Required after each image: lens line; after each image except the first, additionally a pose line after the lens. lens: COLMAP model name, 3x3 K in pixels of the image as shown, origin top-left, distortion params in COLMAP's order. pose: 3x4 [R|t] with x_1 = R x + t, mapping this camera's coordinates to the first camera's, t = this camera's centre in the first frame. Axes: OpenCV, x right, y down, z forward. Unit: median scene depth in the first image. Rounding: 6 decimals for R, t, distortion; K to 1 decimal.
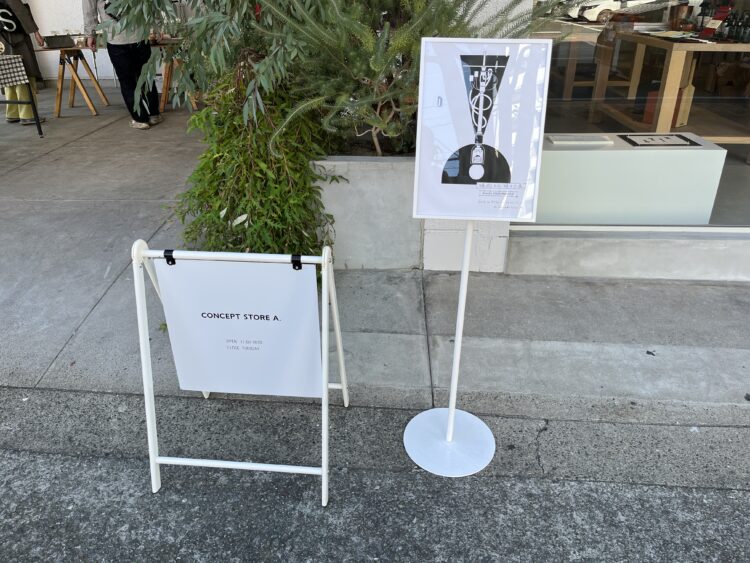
lens RADIAL K [[579.7, 0, 375.0], [0, 579.7, 281.5], [0, 0, 1]] dist [-0.001368, -0.001251]
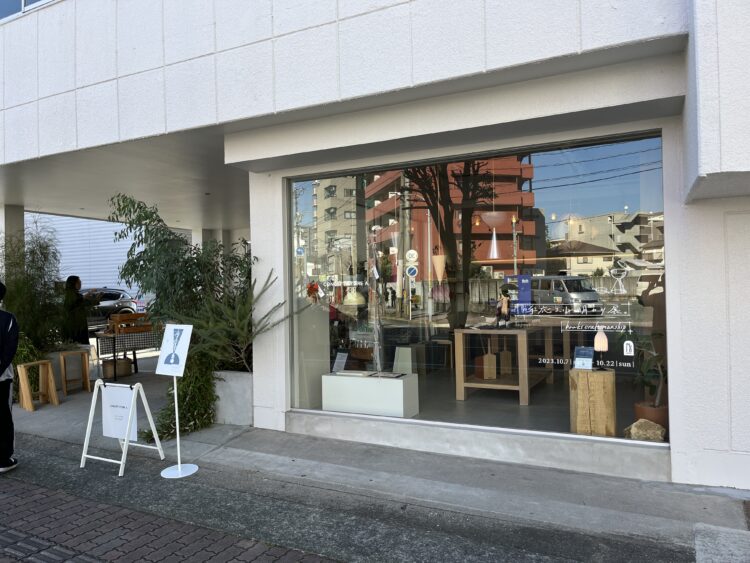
lens RADIAL K [[579.7, 0, 375.0], [0, 579.7, 281.5], [0, 0, 1]] dist [-0.001368, -0.001251]
pose [[0.921010, -0.007432, -0.389467, 1.559648], [-0.166518, 0.896350, -0.410887, 0.352946], [0.352153, 0.443284, 0.824310, -0.944129]]
